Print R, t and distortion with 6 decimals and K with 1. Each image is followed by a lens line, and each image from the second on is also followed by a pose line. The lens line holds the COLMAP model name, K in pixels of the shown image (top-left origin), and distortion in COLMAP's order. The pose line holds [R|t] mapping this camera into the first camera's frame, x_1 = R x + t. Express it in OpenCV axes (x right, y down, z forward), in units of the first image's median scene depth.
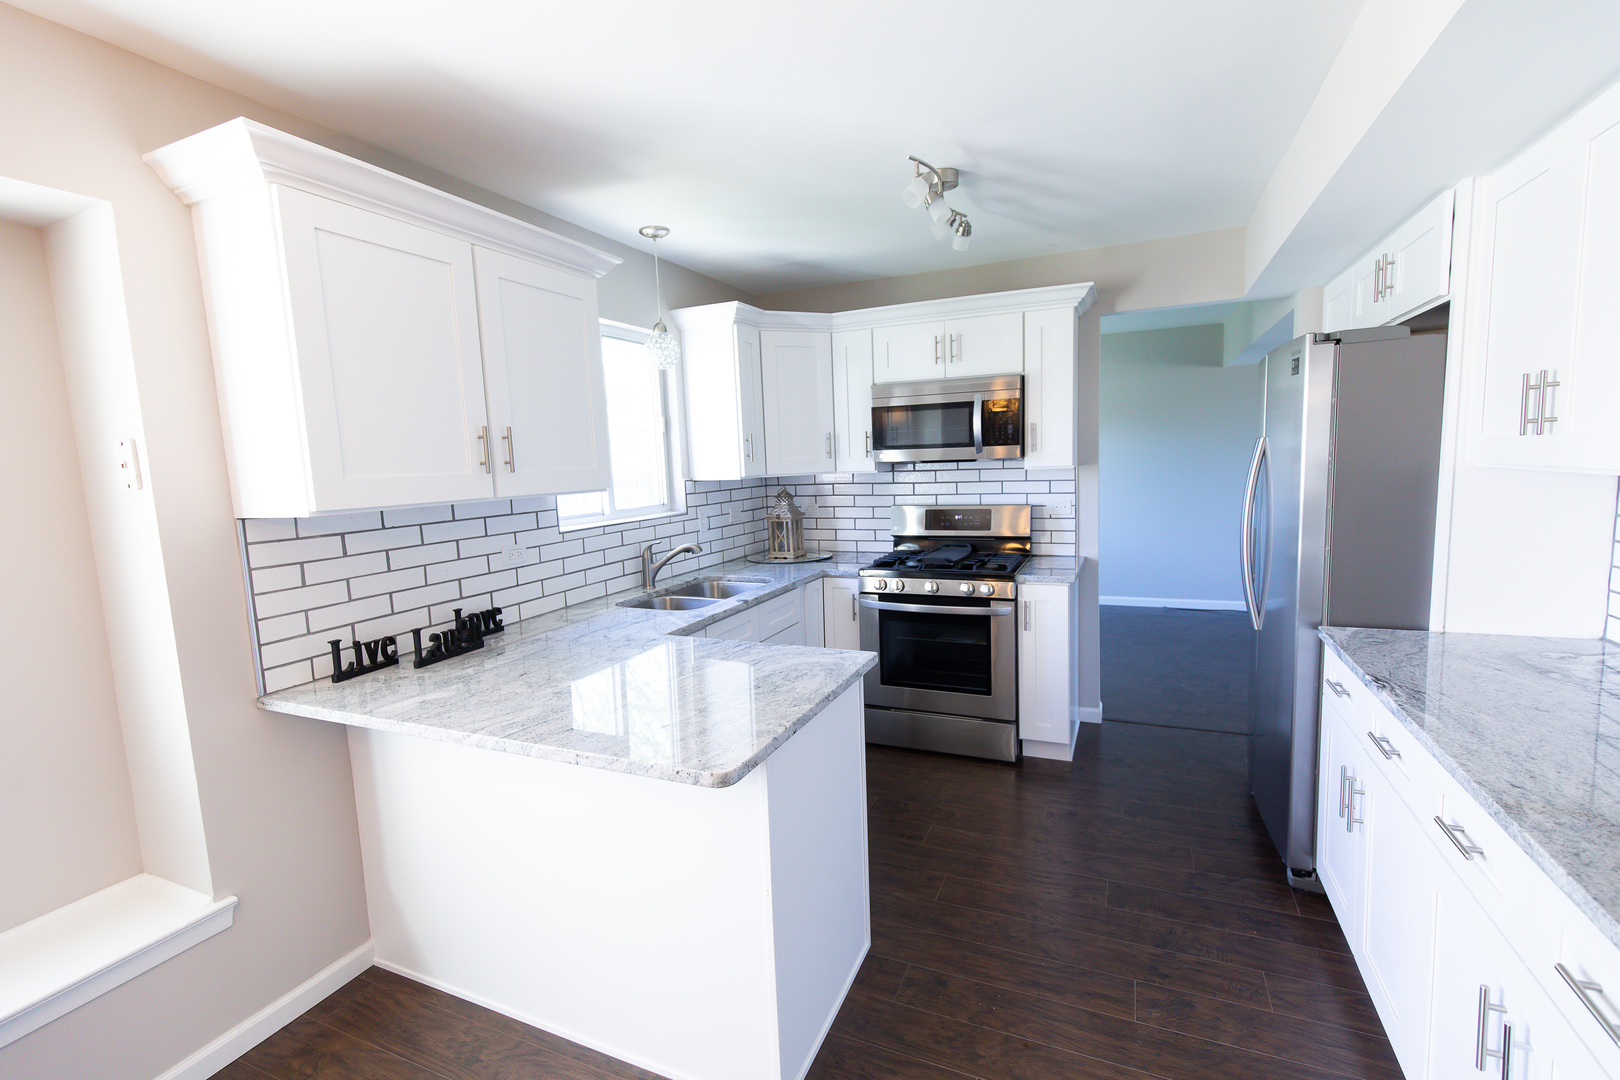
lens RADIAL K [[723.0, 0, 814.1], [0, 723.0, 540.1], [0, 0, 1]] dist [0.008776, -0.001757]
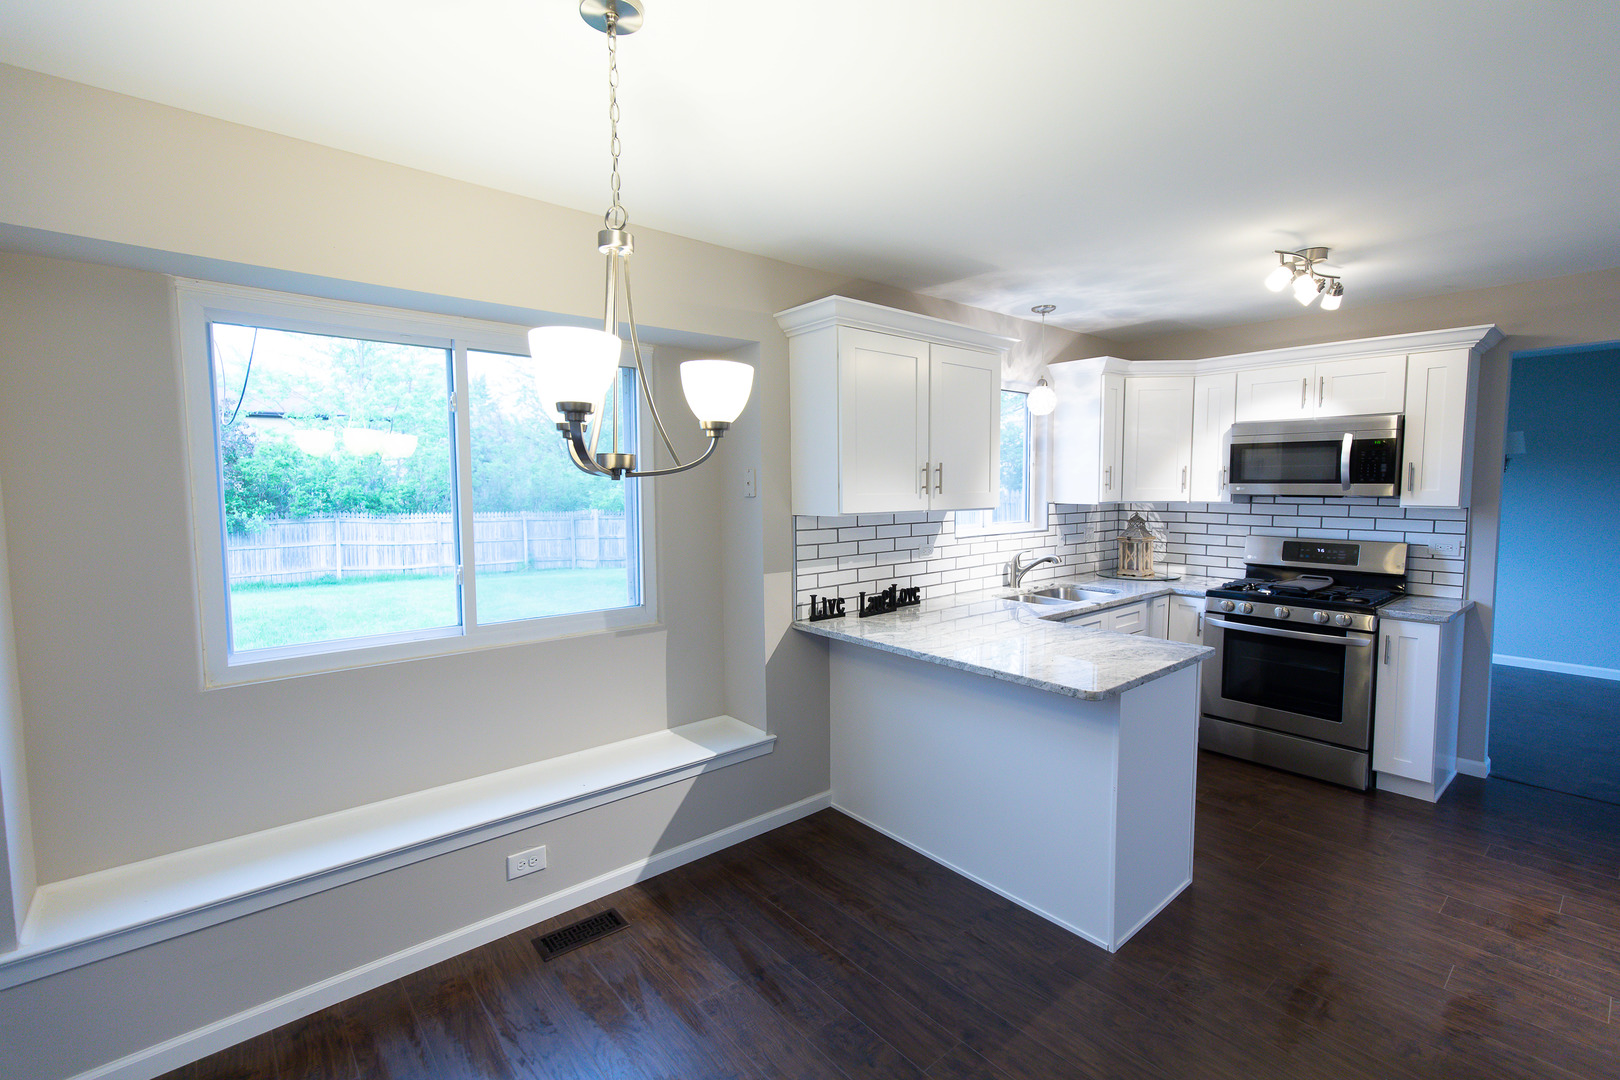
lens RADIAL K [[723.0, 0, 816.1], [0, 723.0, 538.5], [0, 0, 1]] dist [0.008776, -0.001757]
pose [[0.900760, 0.067047, -0.429111, -0.006226], [-0.078506, 0.996873, -0.009037, 0.021233], [0.427163, 0.041828, 0.903207, -0.300591]]
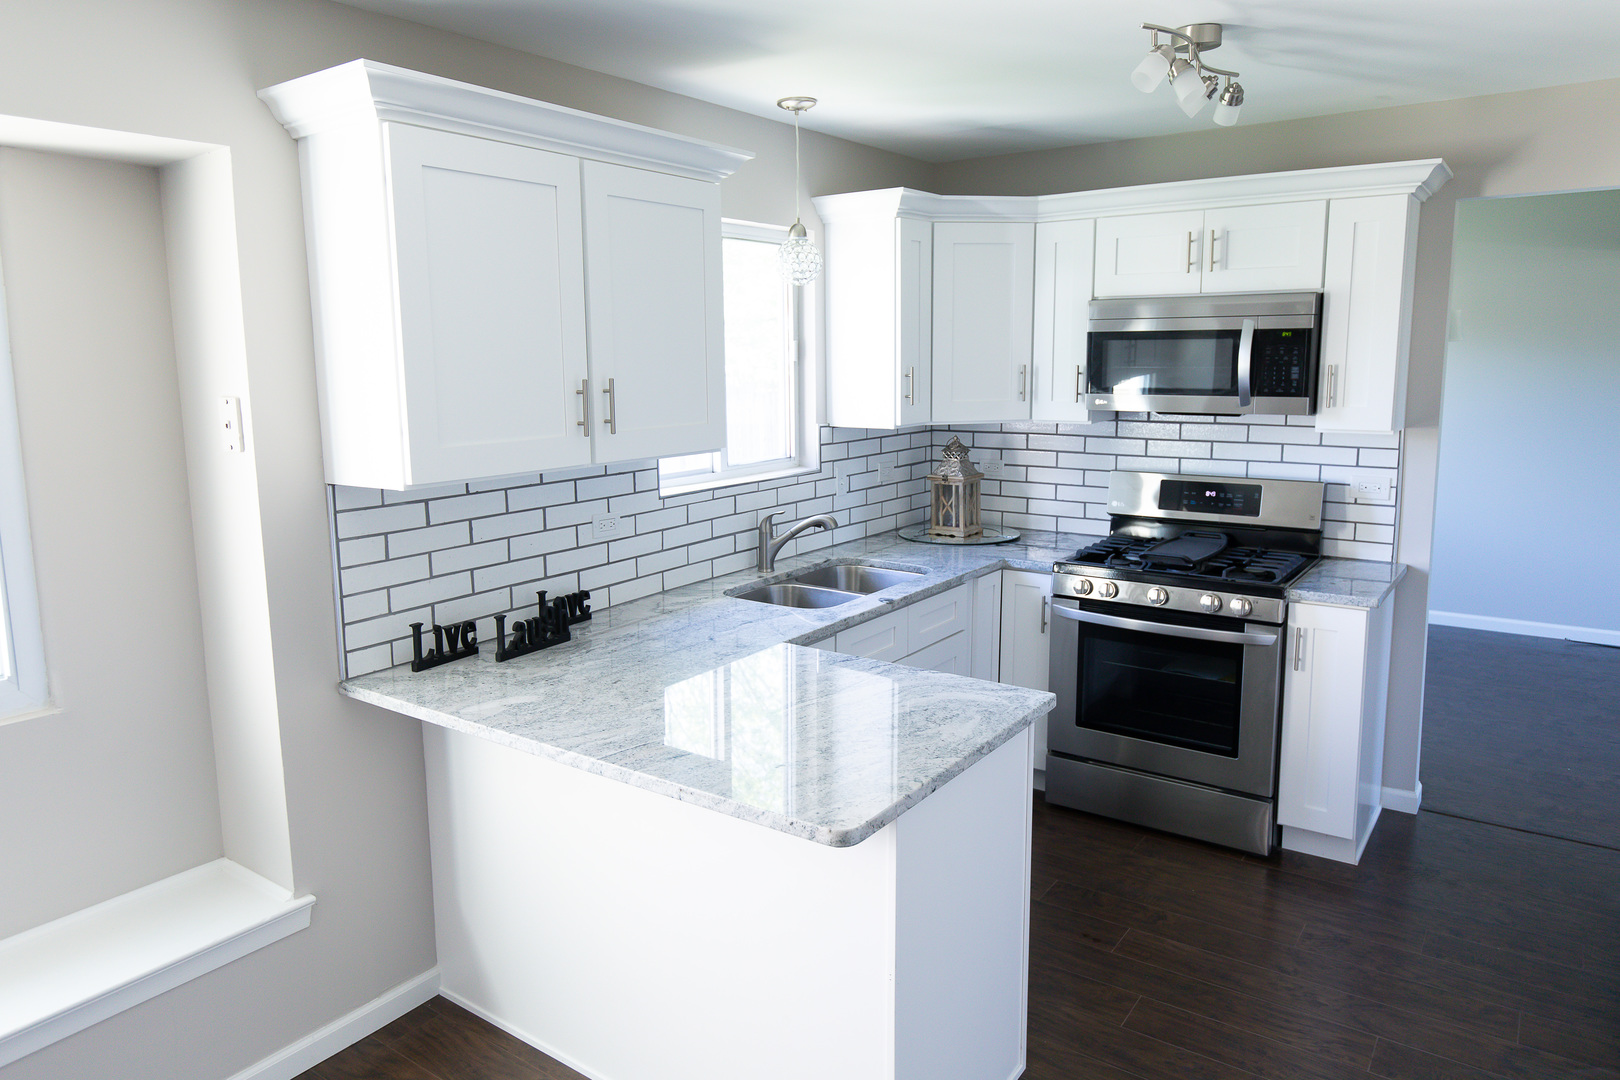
lens RADIAL K [[1085.4, 0, 775.1], [0, 1085.4, 510.2], [0, 0, 1]] dist [0.006904, -0.004531]
pose [[0.975546, 0.057046, -0.212262, 0.020620], [-0.049500, 0.997945, 0.040699, -0.046385], [0.214148, -0.029197, 0.976365, -0.116280]]
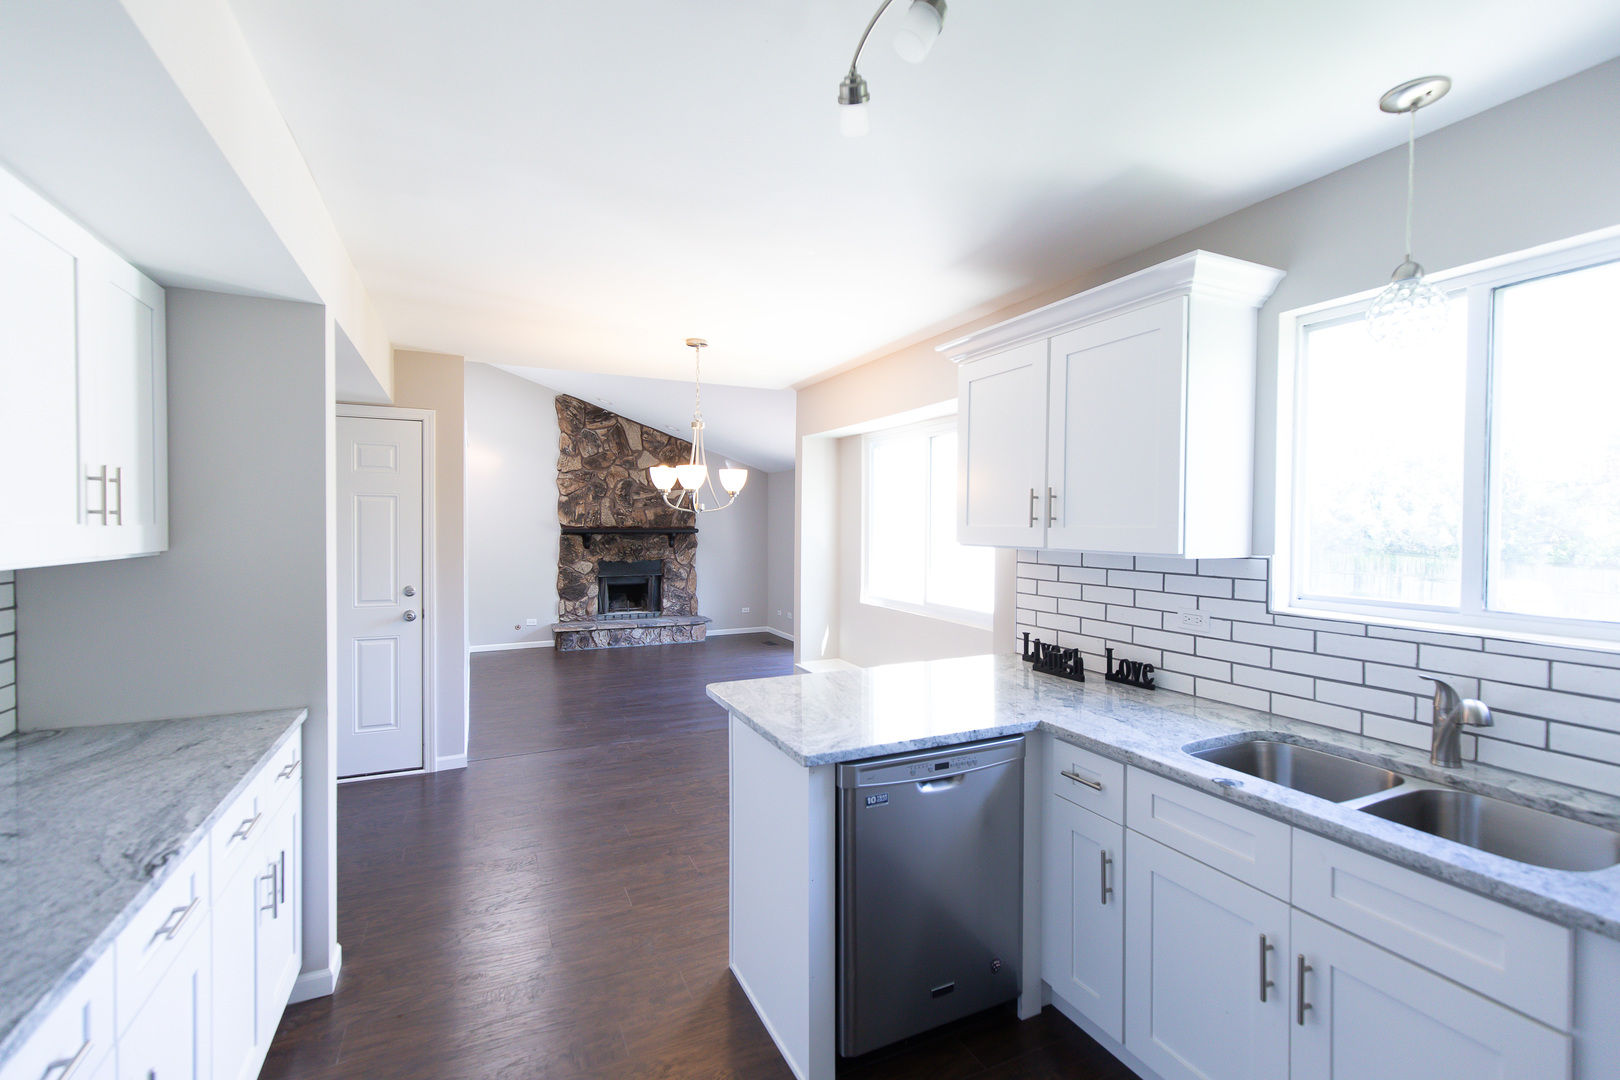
lens RADIAL K [[723.0, 0, 819.5], [0, 723.0, 541.1], [0, 0, 1]] dist [0.008776, -0.001757]
pose [[-0.654702, 0.053323, -0.754004, 0.469750], [-0.066157, 0.989639, 0.127432, -0.134674], [0.752986, 0.133312, -0.644391, 1.022443]]
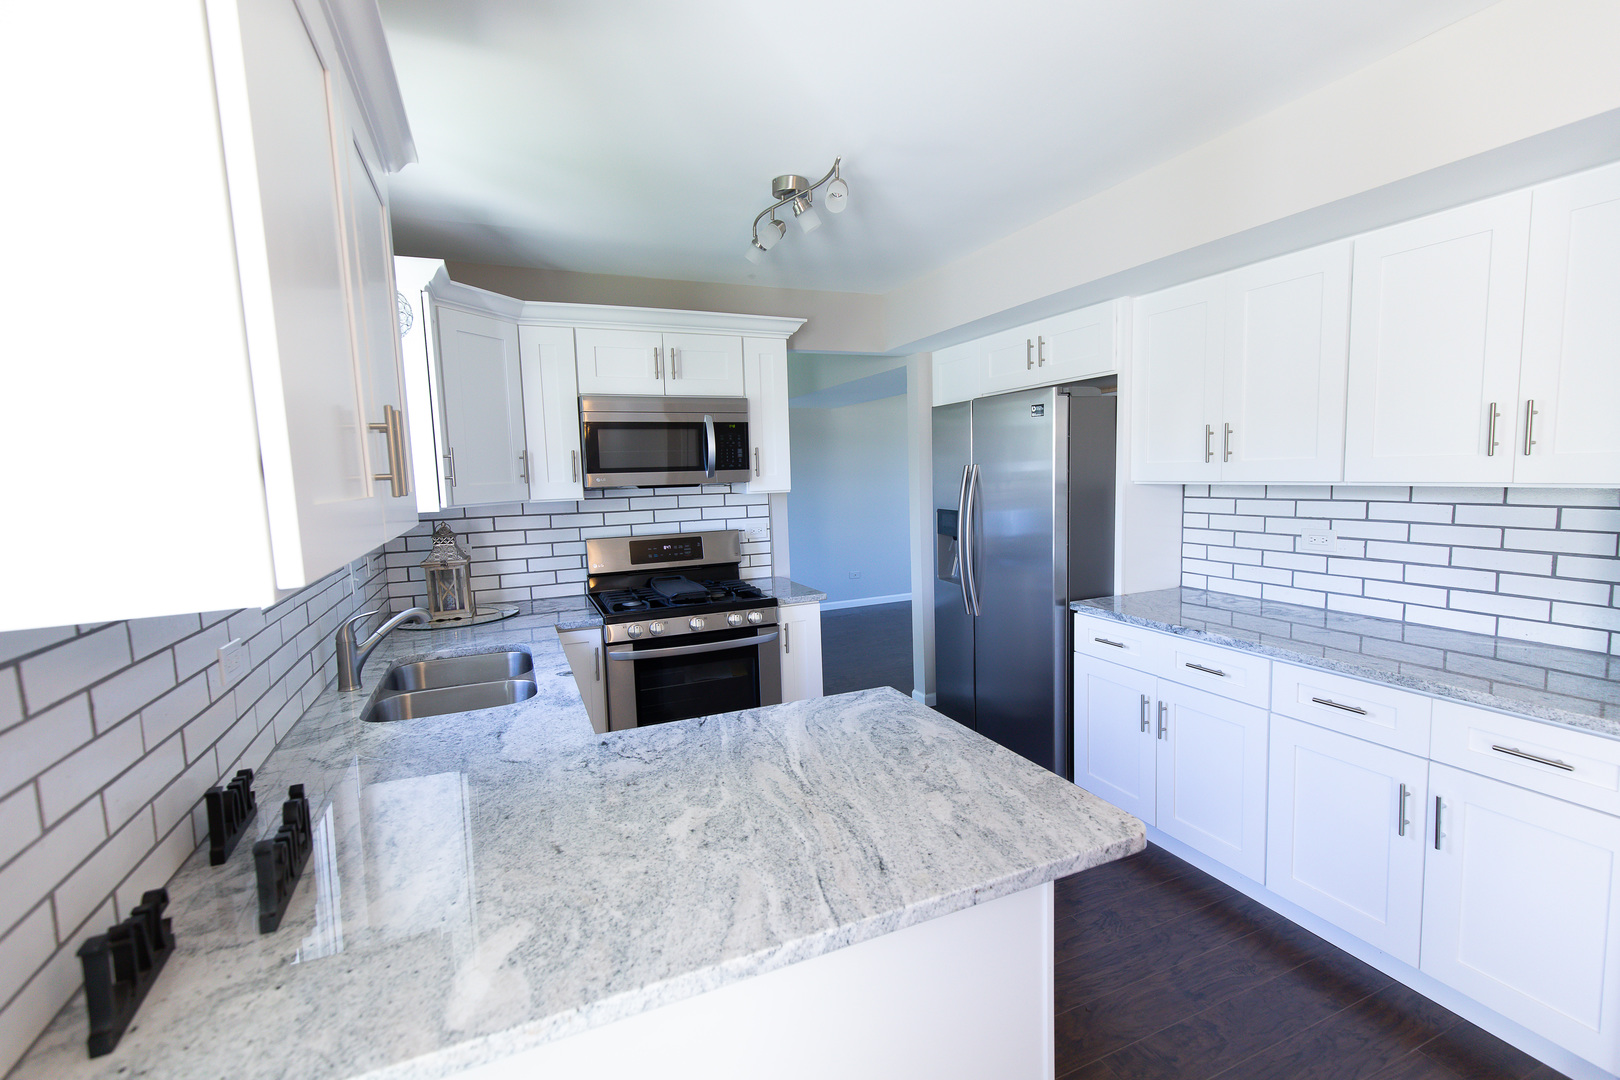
lens RADIAL K [[723.0, 0, 821.9], [0, 723.0, 546.1], [0, 0, 1]] dist [0.008776, -0.001757]
pose [[0.676016, -0.062476, 0.734233, -0.422675], [0.091161, 0.995836, 0.000802, -0.019820], [-0.731226, 0.066391, 0.678897, 0.287216]]
